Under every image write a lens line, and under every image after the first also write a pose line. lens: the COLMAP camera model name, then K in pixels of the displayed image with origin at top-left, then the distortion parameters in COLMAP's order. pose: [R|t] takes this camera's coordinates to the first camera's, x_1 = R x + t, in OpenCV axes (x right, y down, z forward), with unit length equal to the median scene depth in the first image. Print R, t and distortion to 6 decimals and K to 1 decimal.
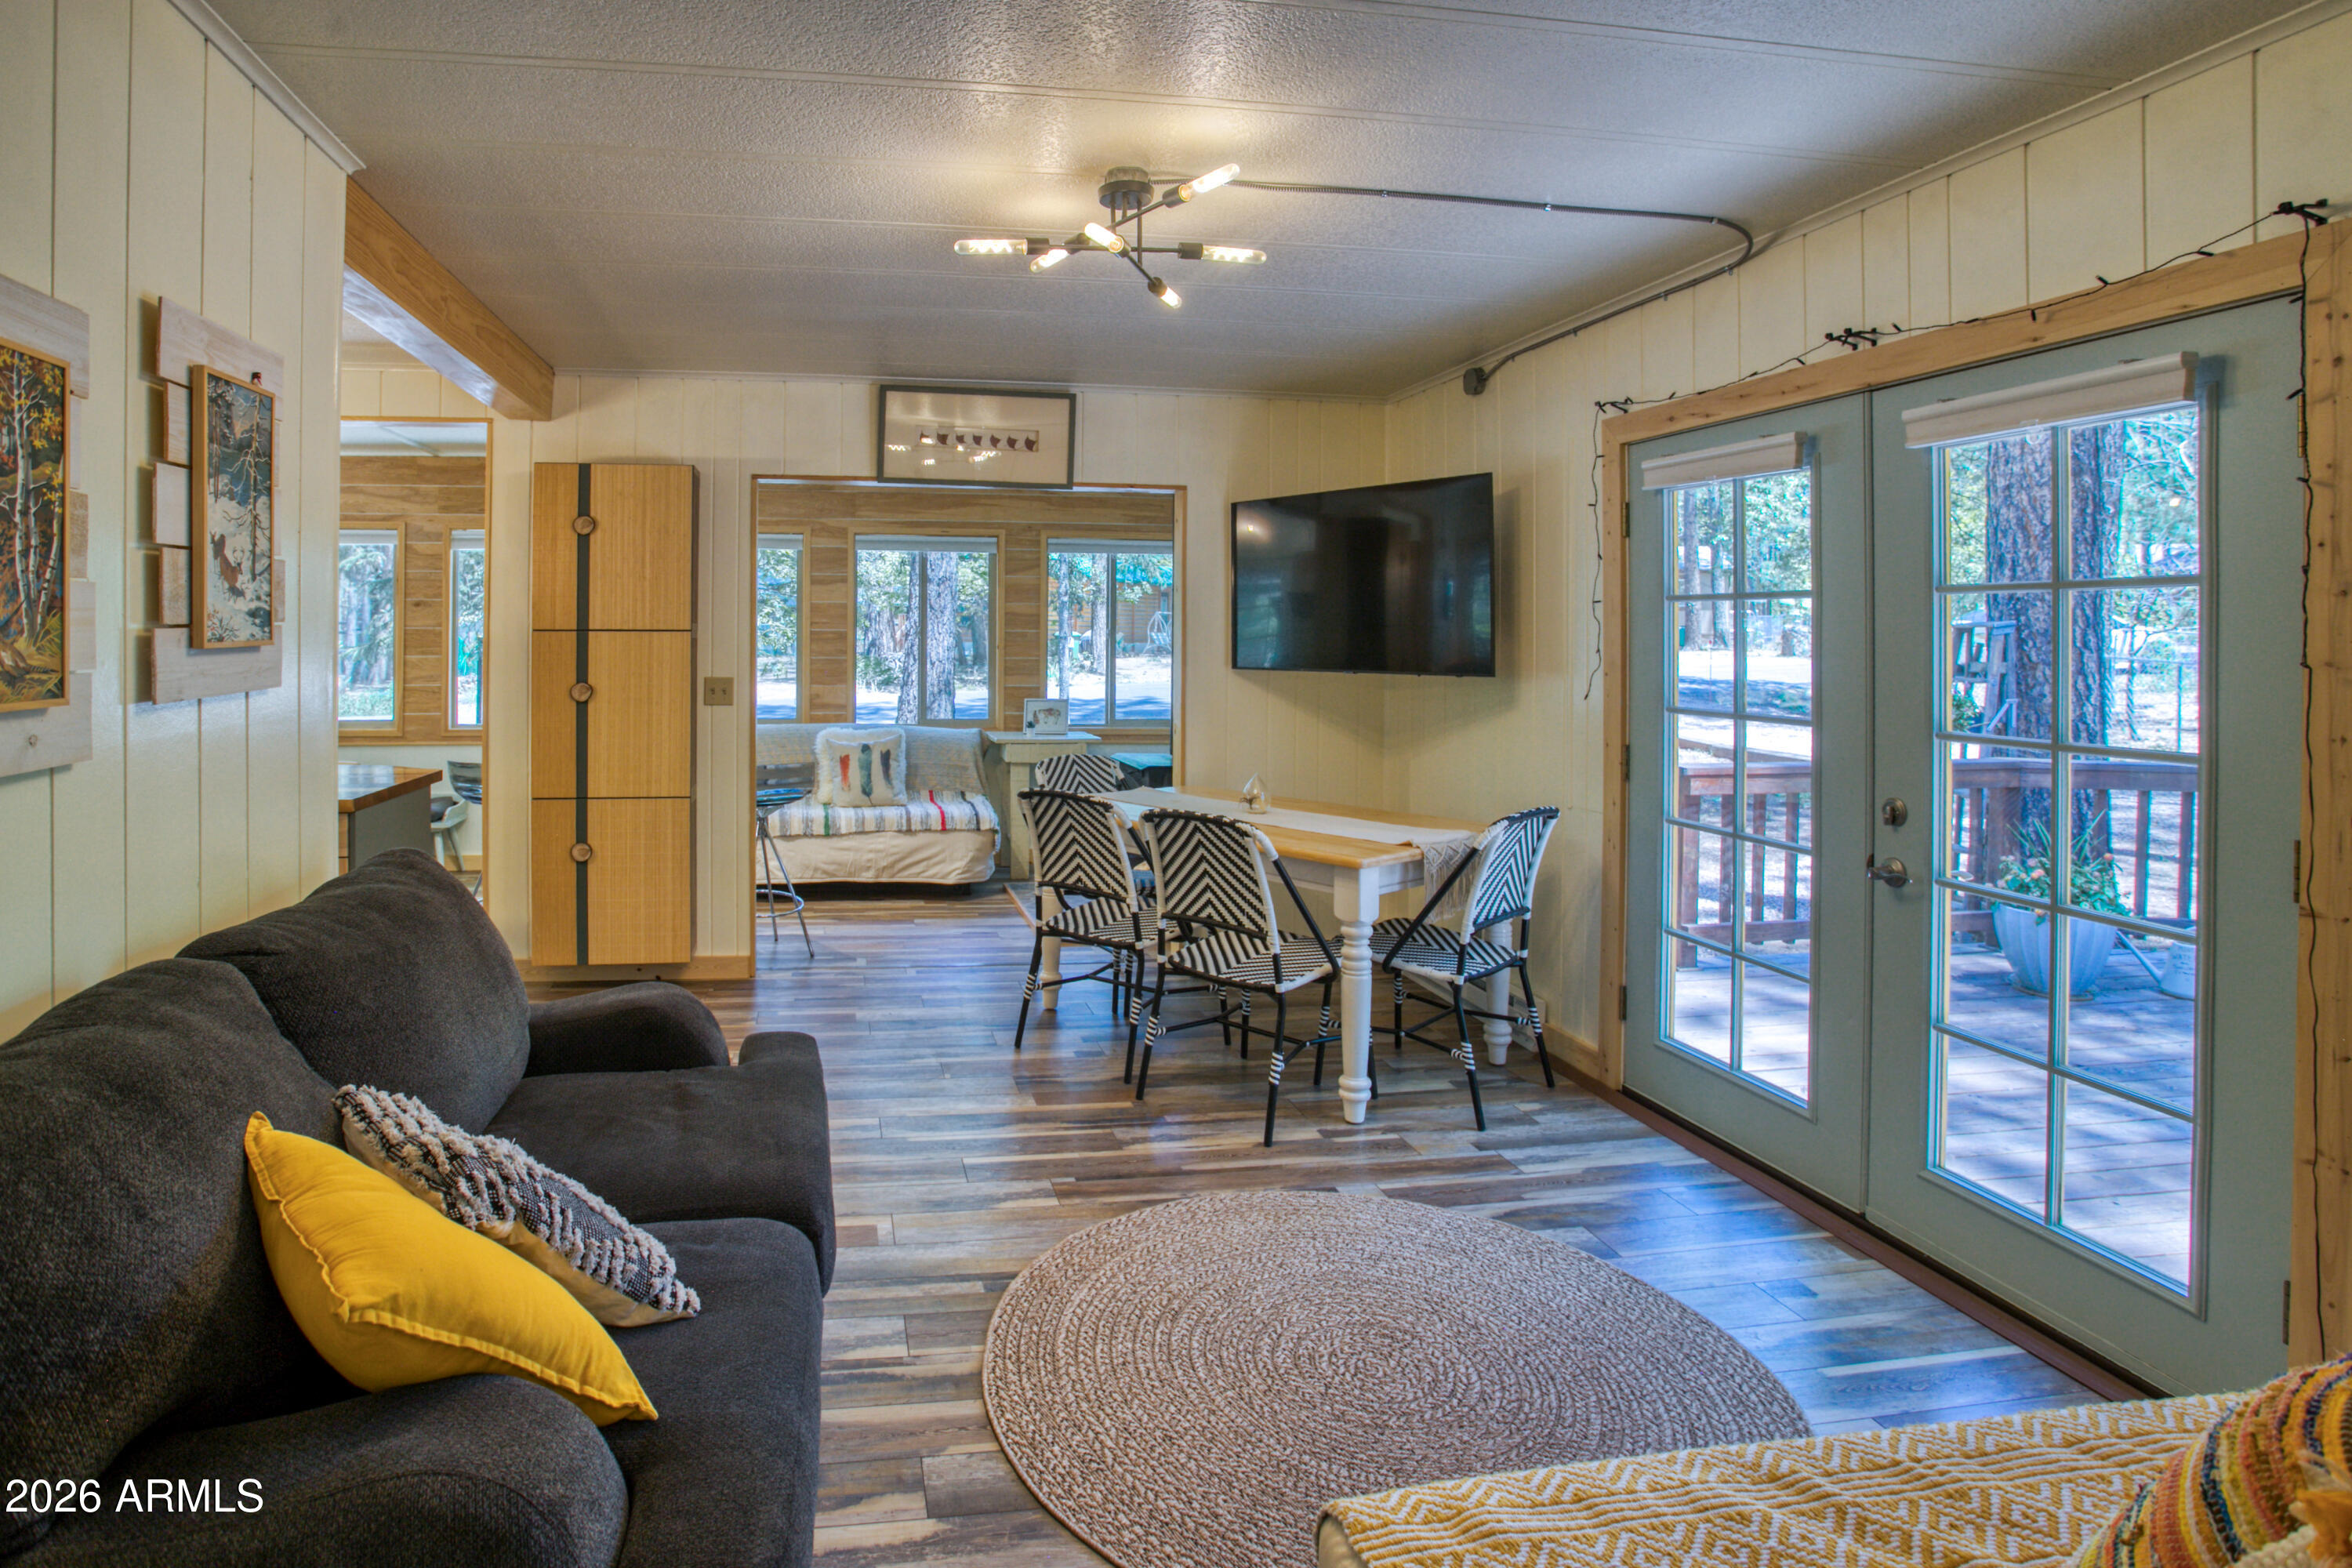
lens RADIAL K [[1226.0, 0, 1033.4], [0, 1226.0, 648.5], [0, 0, 1]] dist [-0.088574, 0.000098]
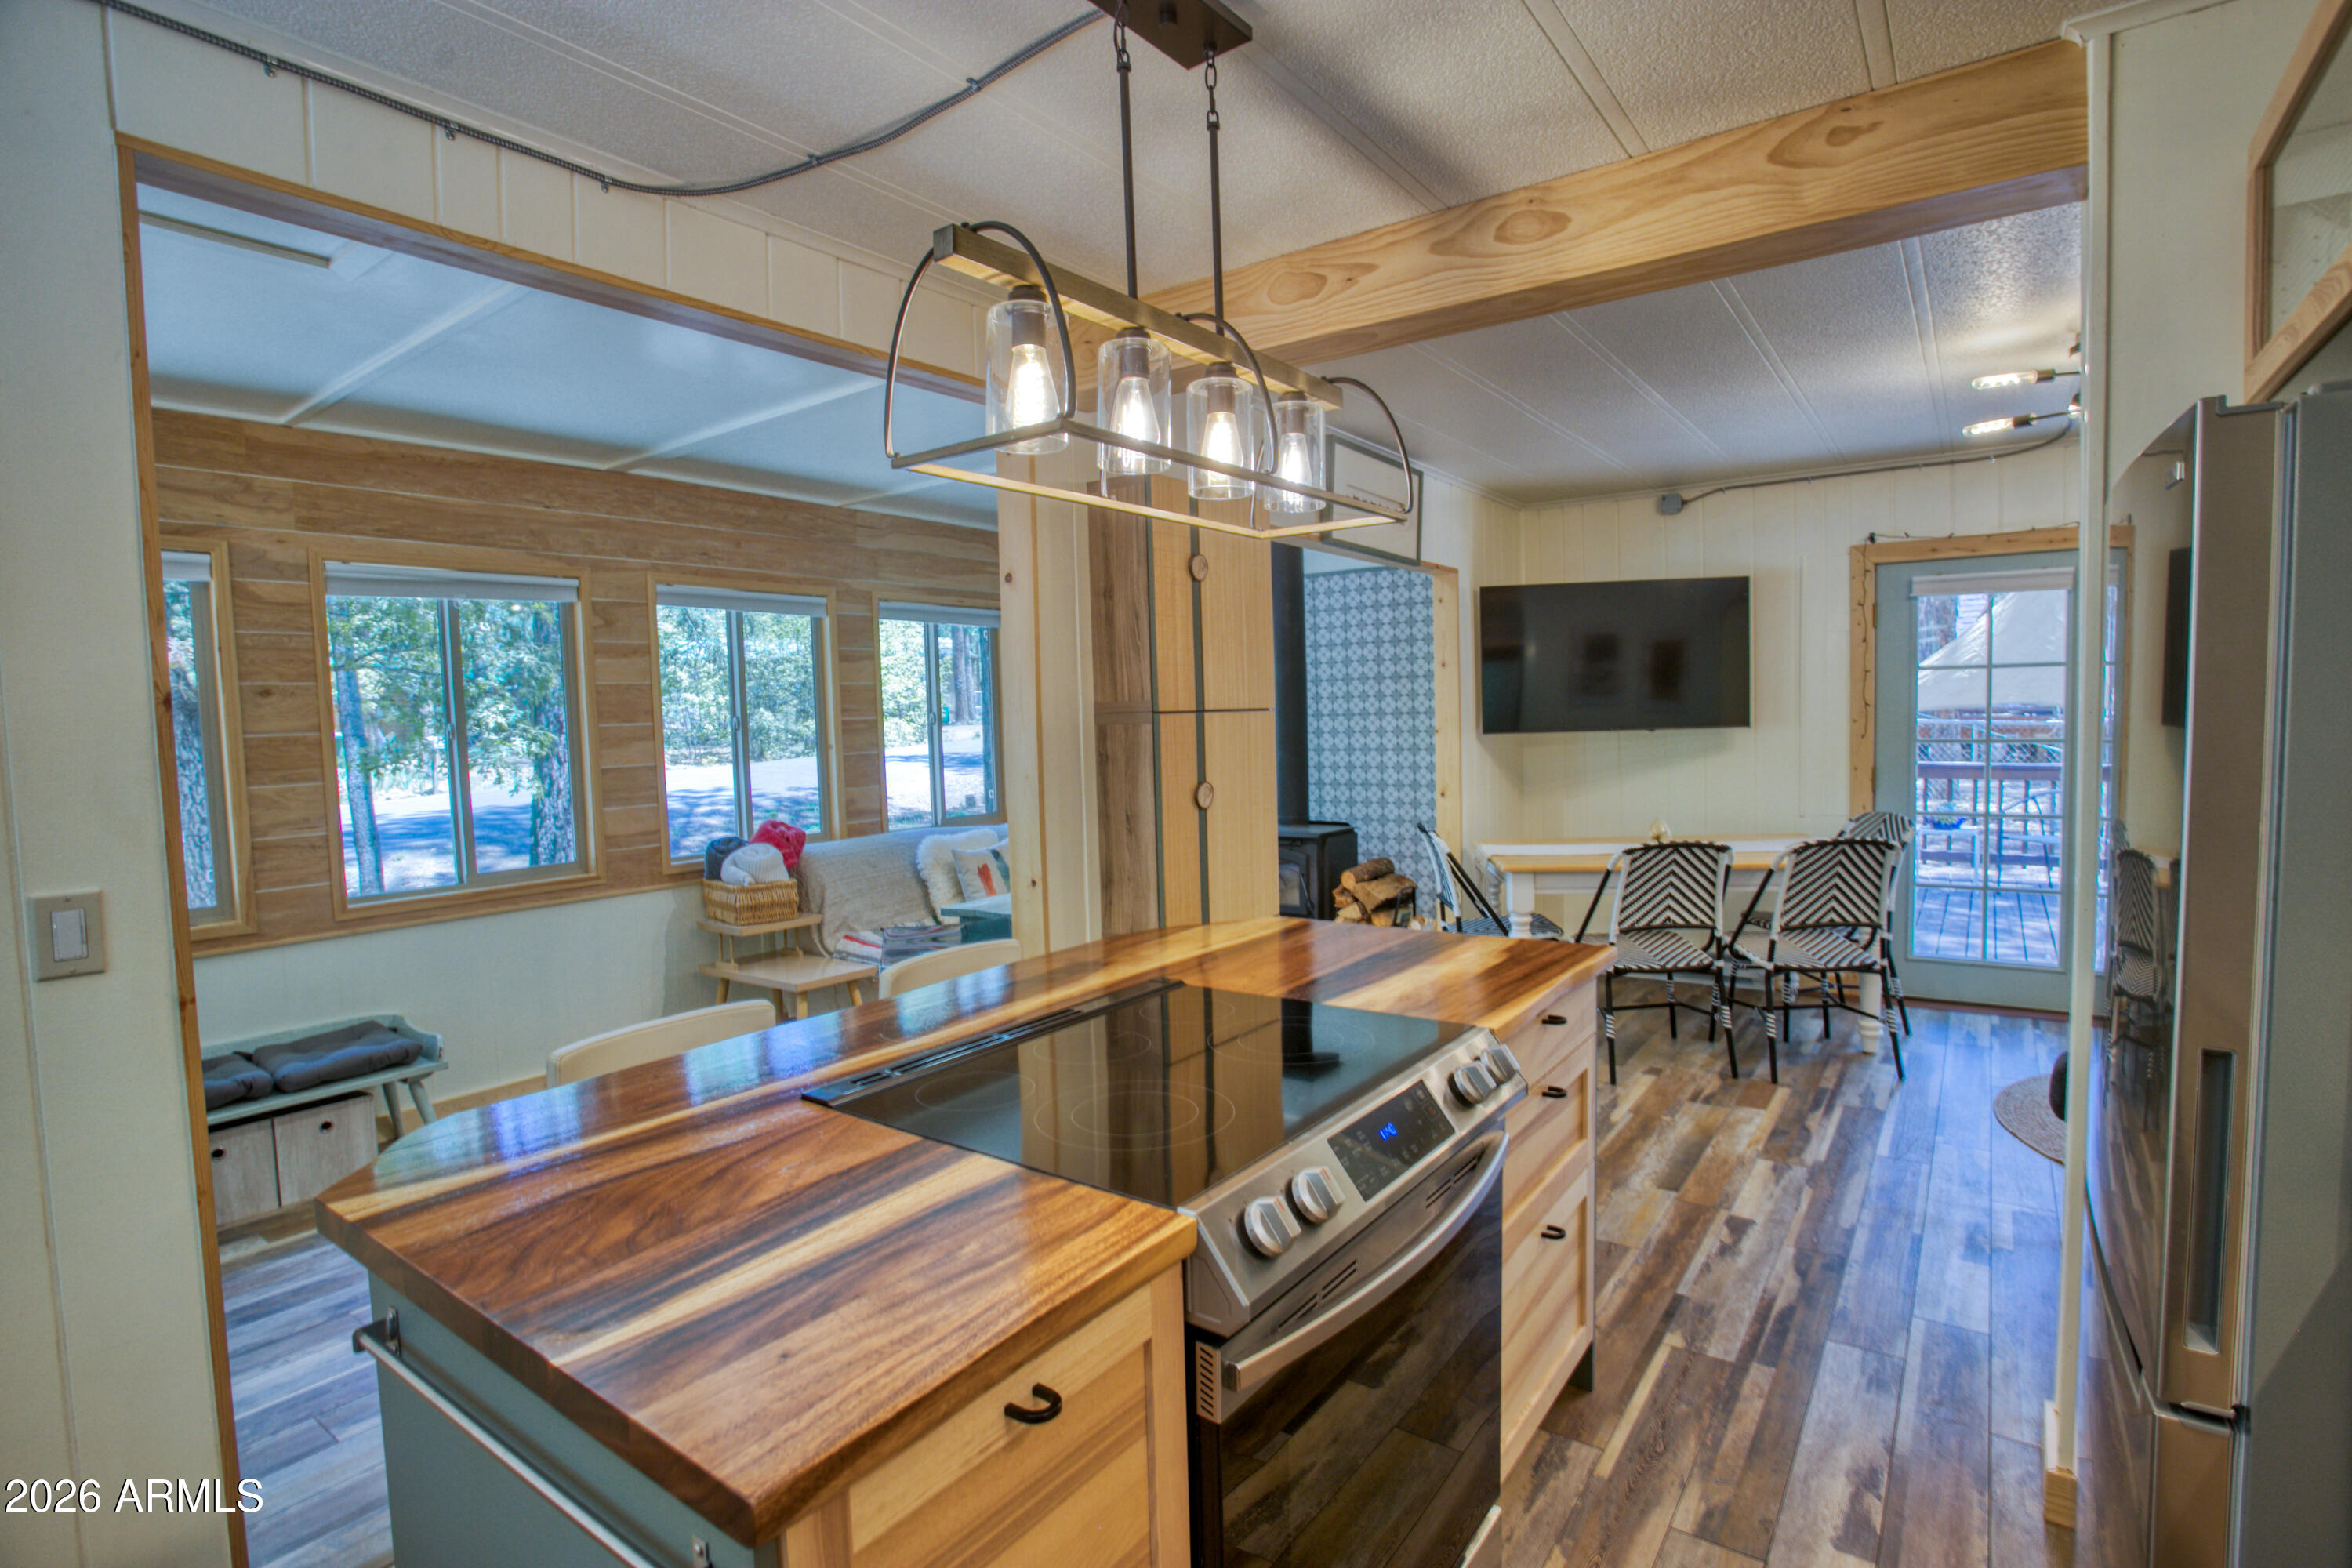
lens RADIAL K [[1137.7, 0, 1183.6], [0, 1137.7, 777.5], [0, 0, 1]] dist [-0.087330, 0.047139]
pose [[0.702658, -0.066655, 0.708399, -0.991525], [0.039697, 0.997724, 0.054503, -0.014524], [-0.710419, -0.010176, 0.703705, 0.588205]]
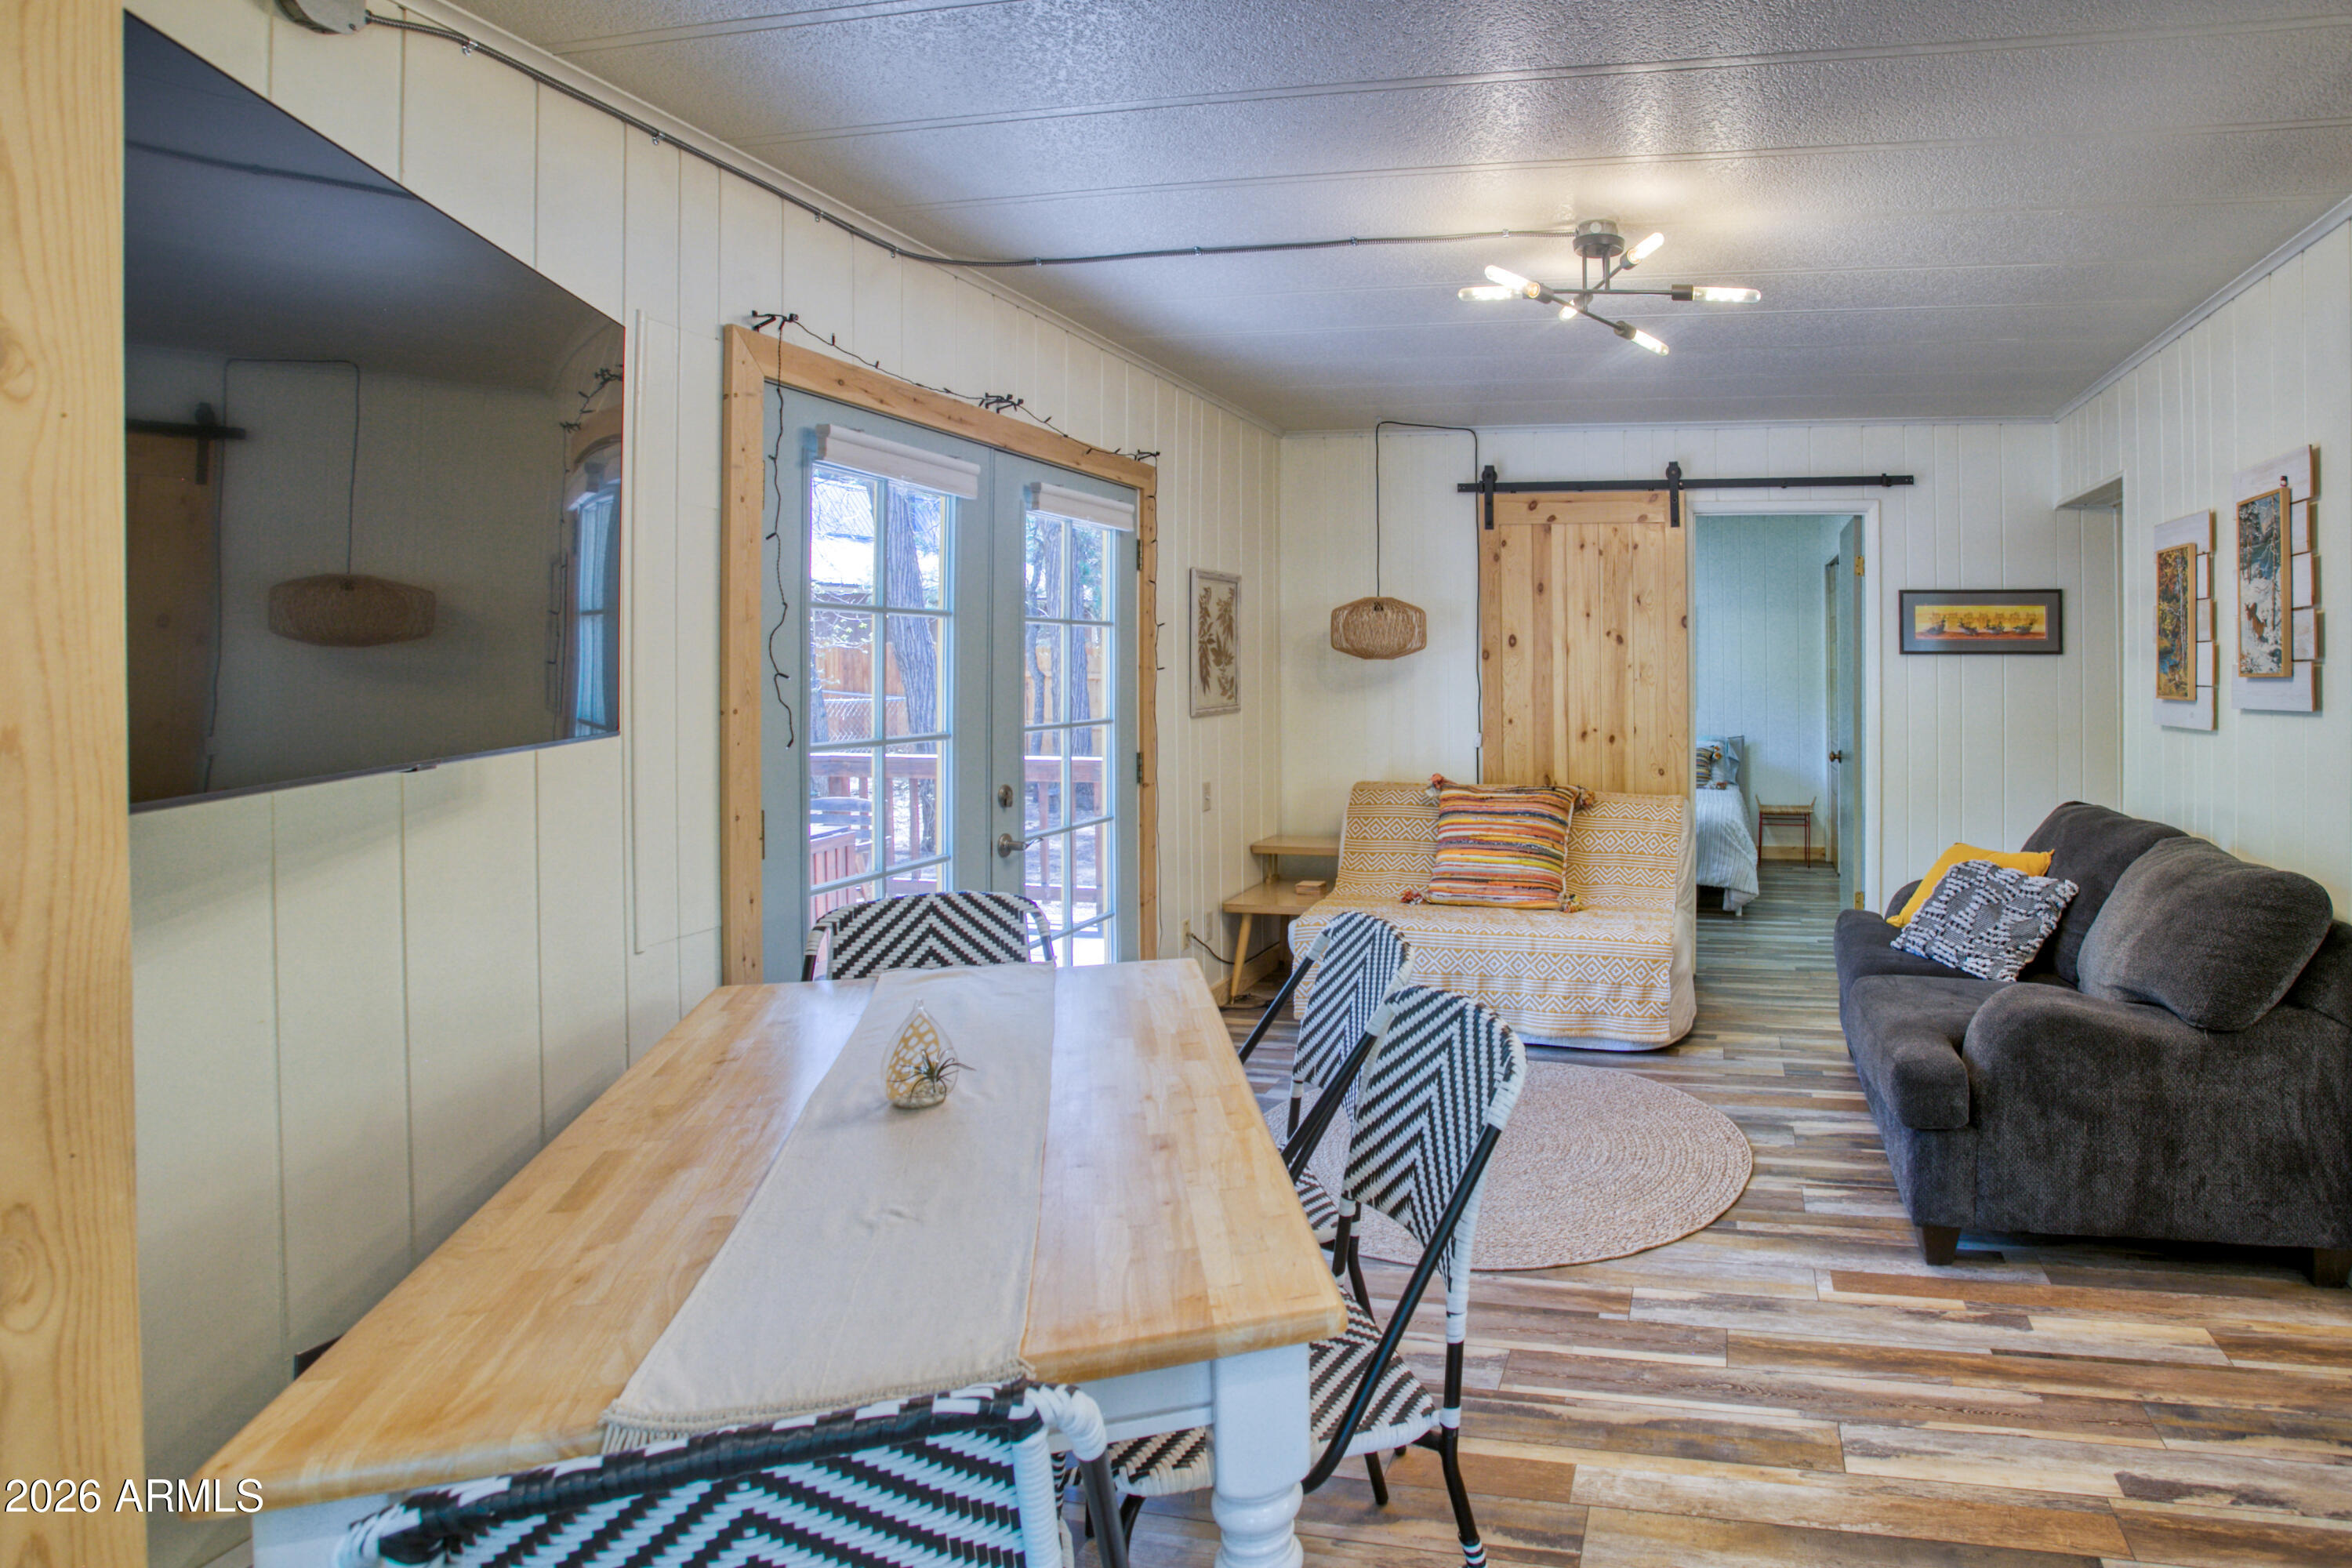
lens RADIAL K [[1259.0, 0, 1525.7], [0, 1259.0, 656.1], [0, 0, 1]] dist [-0.029069, 0.001509]
pose [[-0.950828, -0.010485, 0.309540, -0.139193], [-0.007540, 0.999914, 0.010709, -0.018805], [-0.309626, 0.007849, -0.950826, 1.415552]]
